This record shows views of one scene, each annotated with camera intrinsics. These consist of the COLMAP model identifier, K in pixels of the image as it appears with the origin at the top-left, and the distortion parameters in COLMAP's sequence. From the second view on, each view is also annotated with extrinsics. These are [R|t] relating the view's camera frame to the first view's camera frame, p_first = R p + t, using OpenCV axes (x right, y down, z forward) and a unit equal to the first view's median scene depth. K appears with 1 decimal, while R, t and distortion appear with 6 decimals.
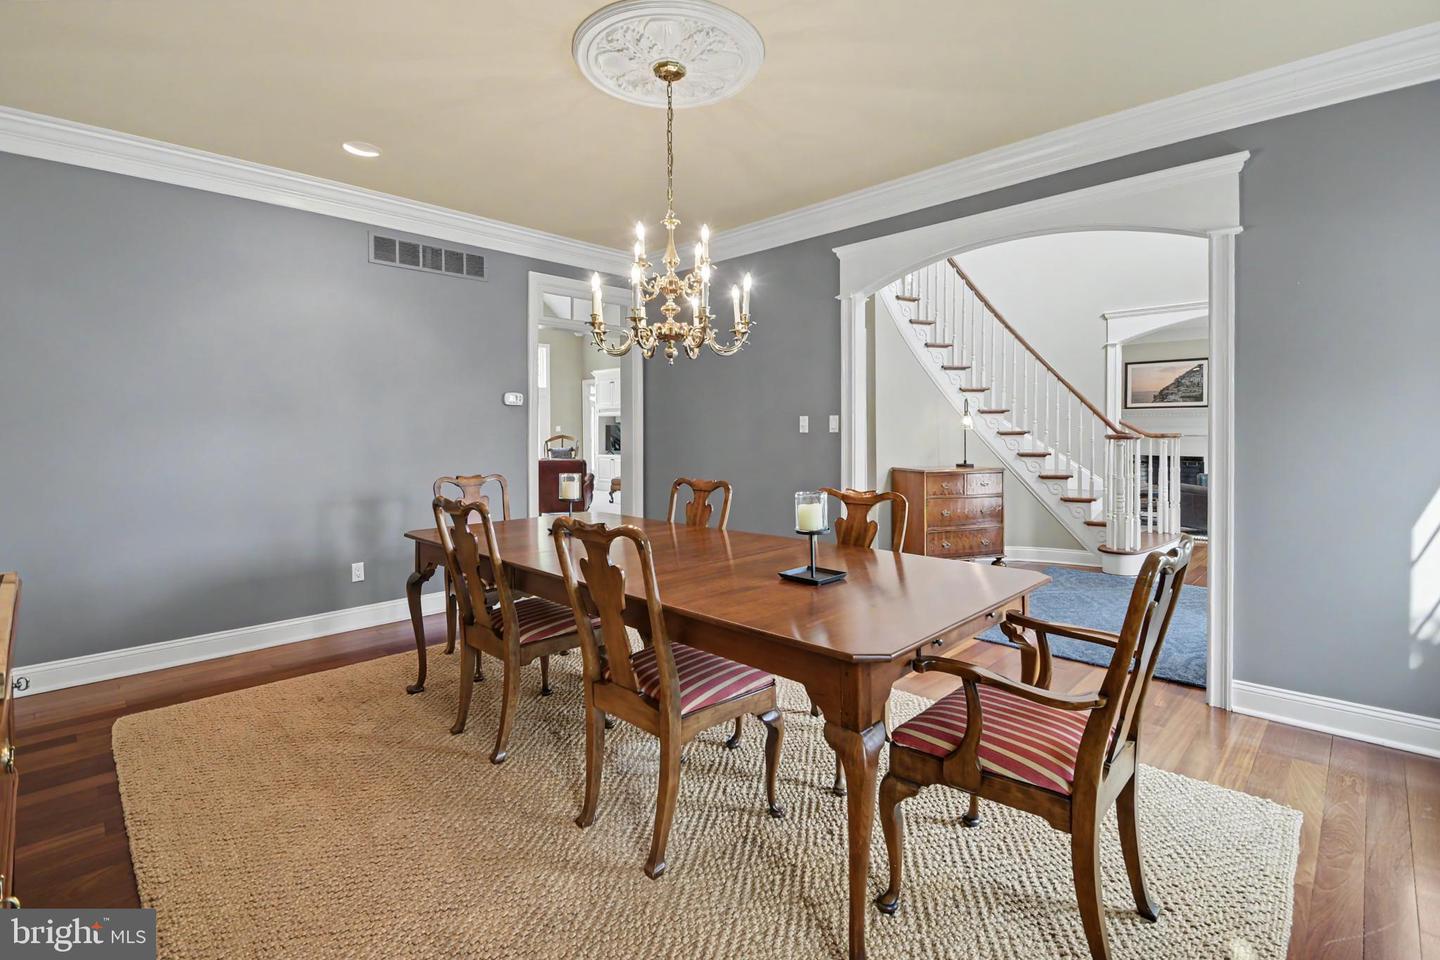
lens RADIAL K [[664.4, 0, 712.6], [0, 664.4, 437.9], [0, 0, 1]] dist [0.000097, -0.000184]
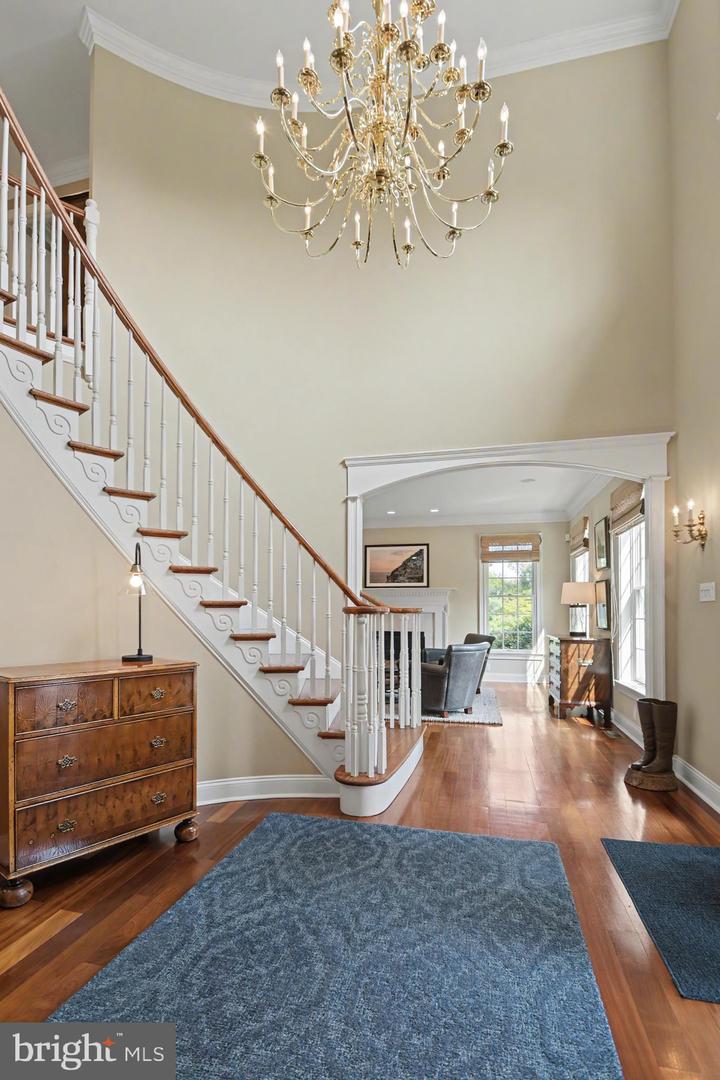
lens RADIAL K [[498.3, 0, 359.8], [0, 498.3, 539.5], [0, 0, 1]] dist [0.000097, -0.000184]
pose [[0.853151, 0.079484, 0.515574, 0.307391], [0.001873, 0.987851, -0.155393, 0.006220], [-0.521661, 0.133539, 0.842637, 0.503154]]
